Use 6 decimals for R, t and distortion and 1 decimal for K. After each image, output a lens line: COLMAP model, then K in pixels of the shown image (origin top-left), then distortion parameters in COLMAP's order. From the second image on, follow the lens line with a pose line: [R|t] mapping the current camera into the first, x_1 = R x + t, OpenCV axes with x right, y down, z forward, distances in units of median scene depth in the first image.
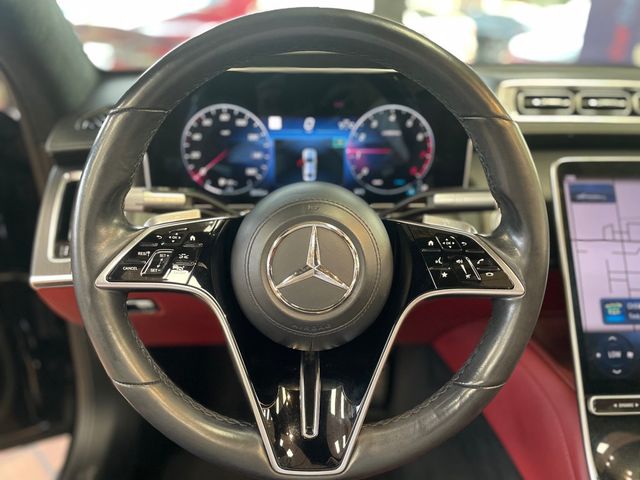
lens RADIAL K [[522.0, 0, 320.0], [0, 522.0, 240.0], [0, 0, 1]] dist [0.111362, -0.161026]
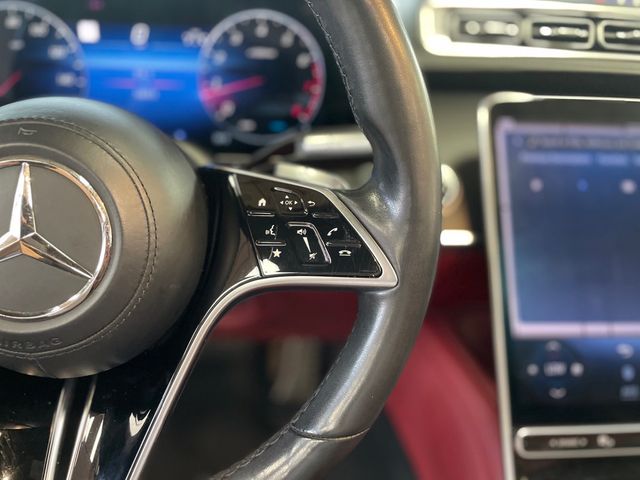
lens RADIAL K [[522.0, 0, 320.0], [0, 522.0, 240.0], [0, 0, 1]] dist [0.111362, -0.161026]
pose [[0.999132, 0.010358, 0.040355, 0.214519], [-0.011827, 0.999270, 0.036322, 0.022800], [-0.039949, -0.036768, 0.998525, 0.319333]]
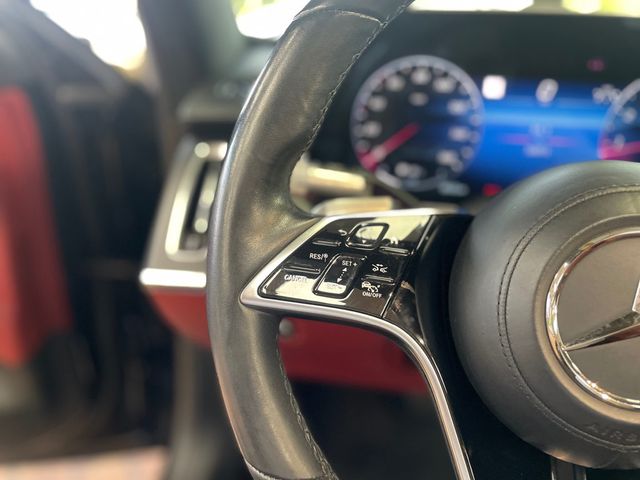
lens RADIAL K [[522.0, 0, 320.0], [0, 522.0, 240.0], [0, 0, 1]] dist [0.111362, -0.161026]
pose [[0.976736, 0.099405, -0.190016, -0.175326], [-0.106315, 0.993979, -0.026499, 0.017762], [0.186238, 0.046084, 0.981423, 0.328606]]
